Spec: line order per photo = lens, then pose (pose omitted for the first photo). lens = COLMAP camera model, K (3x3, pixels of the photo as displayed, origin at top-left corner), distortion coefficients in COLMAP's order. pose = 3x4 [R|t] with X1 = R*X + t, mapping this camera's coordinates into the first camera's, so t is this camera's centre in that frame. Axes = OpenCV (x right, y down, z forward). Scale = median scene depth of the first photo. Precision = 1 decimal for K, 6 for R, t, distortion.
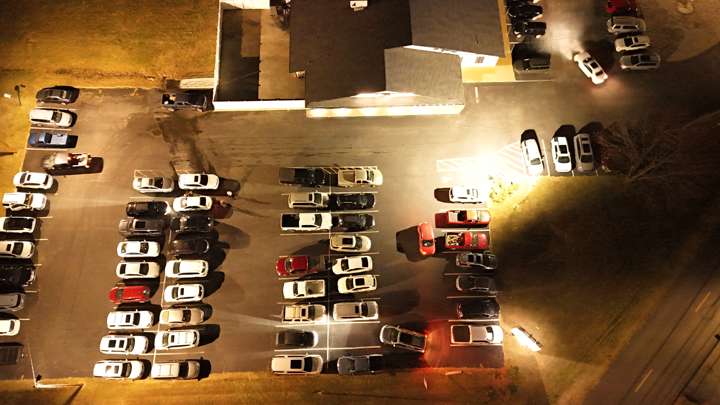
lens RADIAL K [[507.6, 0, 356.8], [0, 507.6, 202.4], [0, 0, 1]] dist [0.032933, -0.000576]
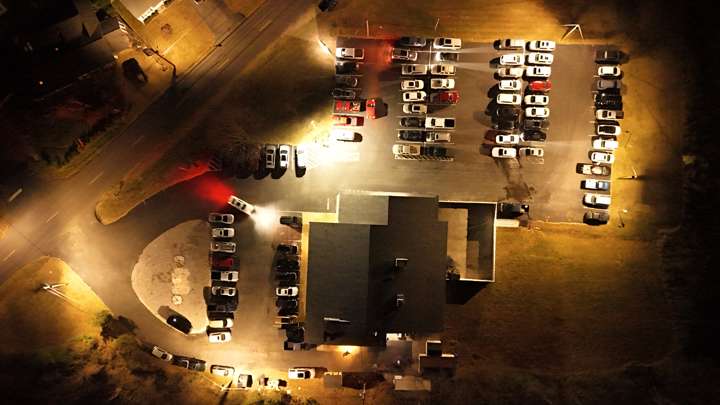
lens RADIAL K [[507.6, 0, 356.8], [0, 507.6, 202.4], [0, 0, 1]] dist [0.032933, -0.000576]
pose [[-0.998177, -0.060052, 0.006062, 0.152759], [0.058877, -0.946666, 0.316791, -0.765445], [-0.013285, 0.316570, 0.948476, -0.529013]]
